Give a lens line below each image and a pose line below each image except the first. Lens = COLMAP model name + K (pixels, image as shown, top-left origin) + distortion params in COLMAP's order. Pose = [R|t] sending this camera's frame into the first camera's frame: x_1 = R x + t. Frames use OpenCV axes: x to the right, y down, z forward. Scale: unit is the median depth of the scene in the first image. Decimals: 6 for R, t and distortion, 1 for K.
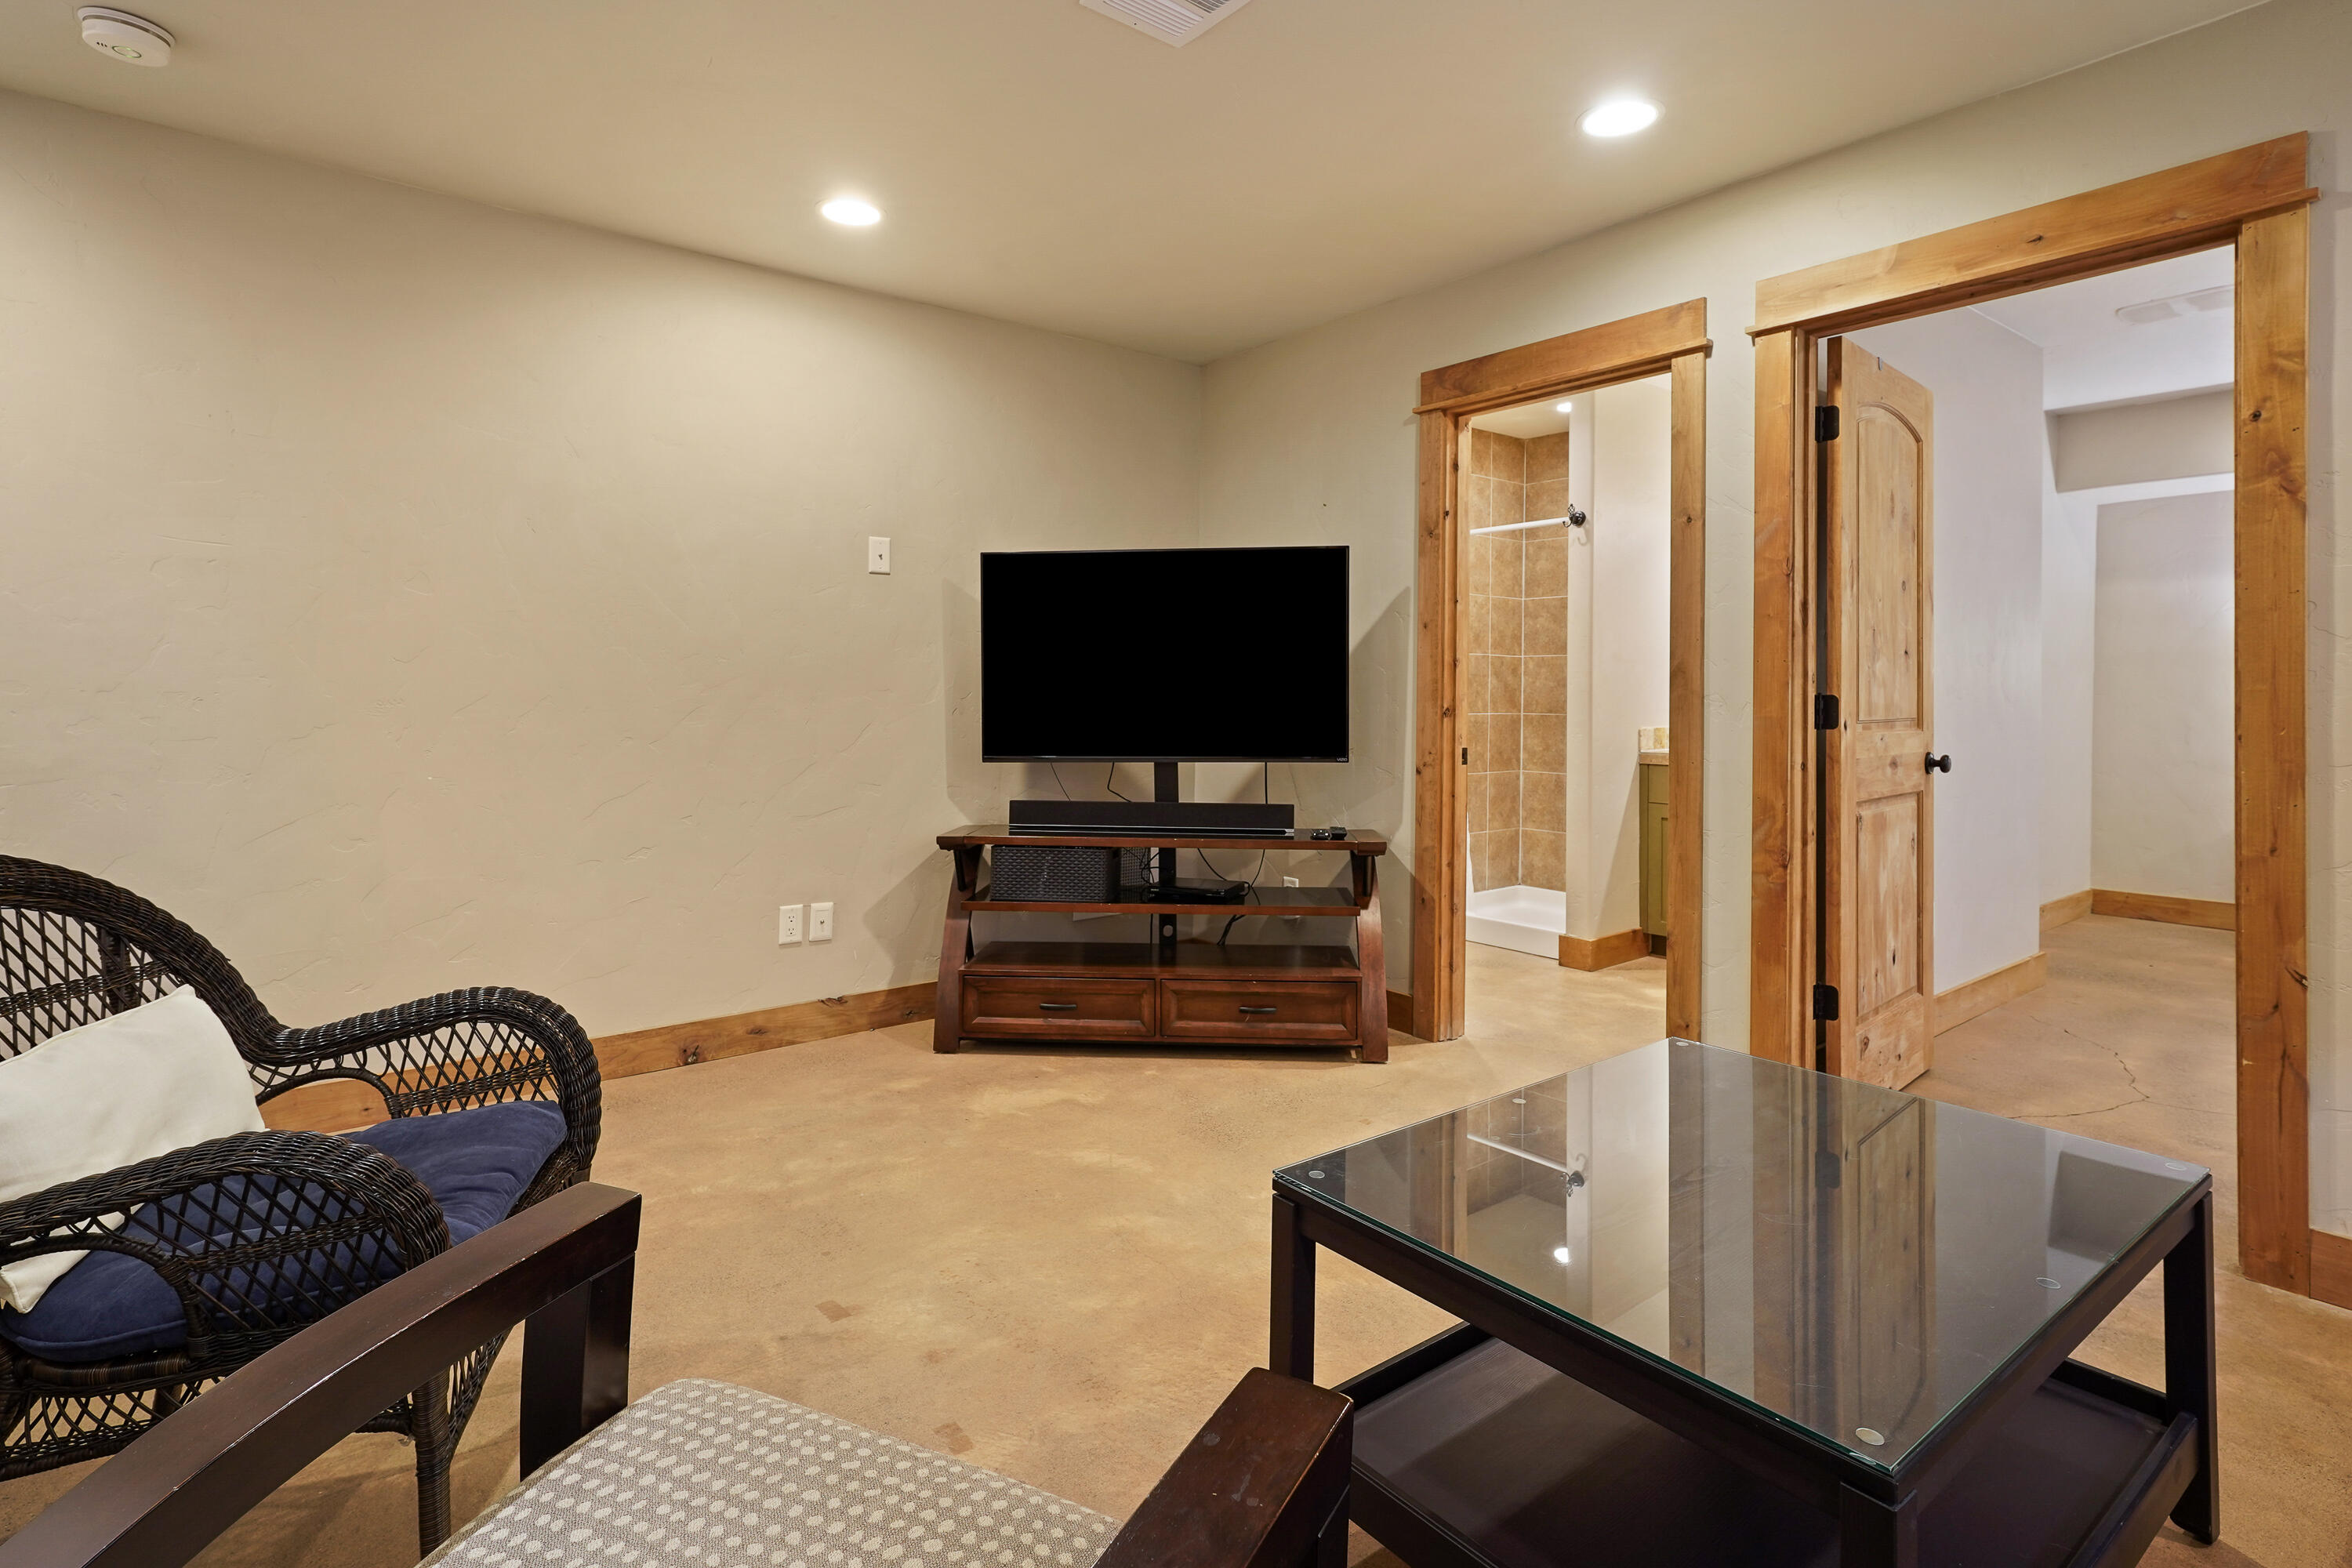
lens RADIAL K [[1165.8, 0, 1191.2], [0, 1165.8, 695.9], [0, 0, 1]] dist [-0.007618, 0.007897]
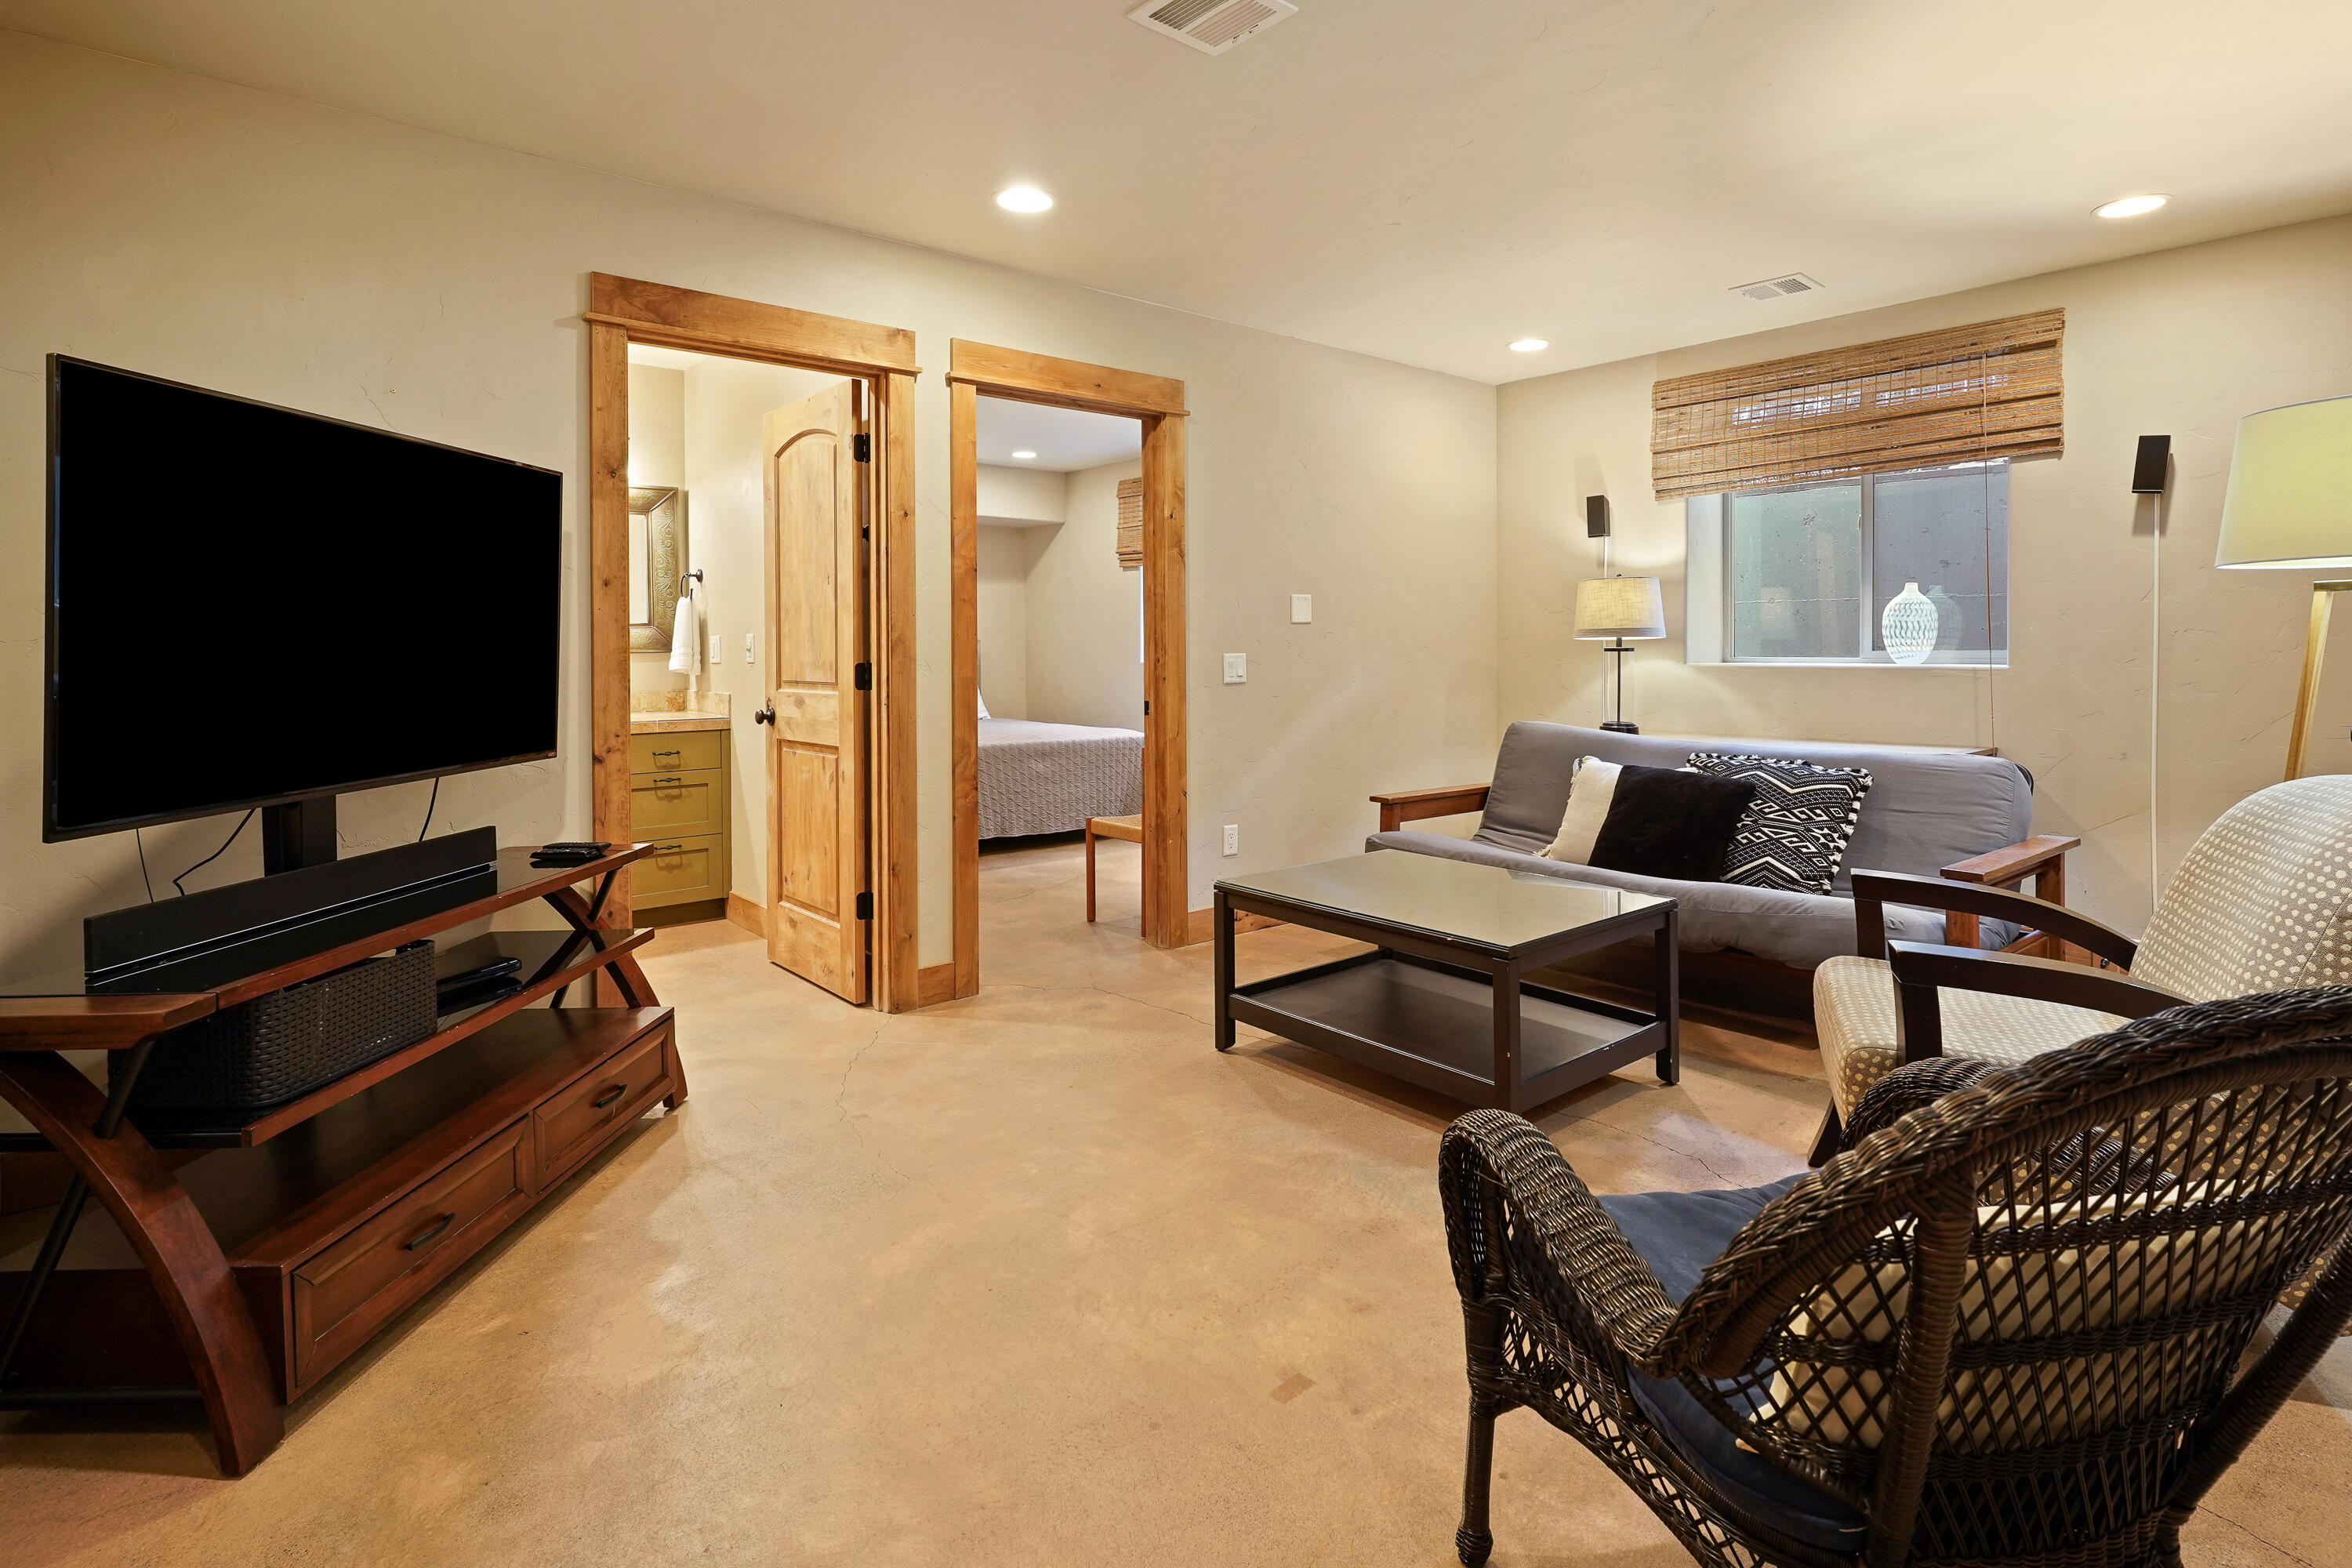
lens RADIAL K [[1169.4, 0, 1171.8], [0, 1169.4, 709.2], [0, 0, 1]] dist [-0.028224, 0.018210]
pose [[-0.023880, -0.064153, 0.997654, -0.685254], [0.003191, 0.997929, 0.064247, -0.024692], [-0.999710, 0.004717, -0.023626, 0.661652]]
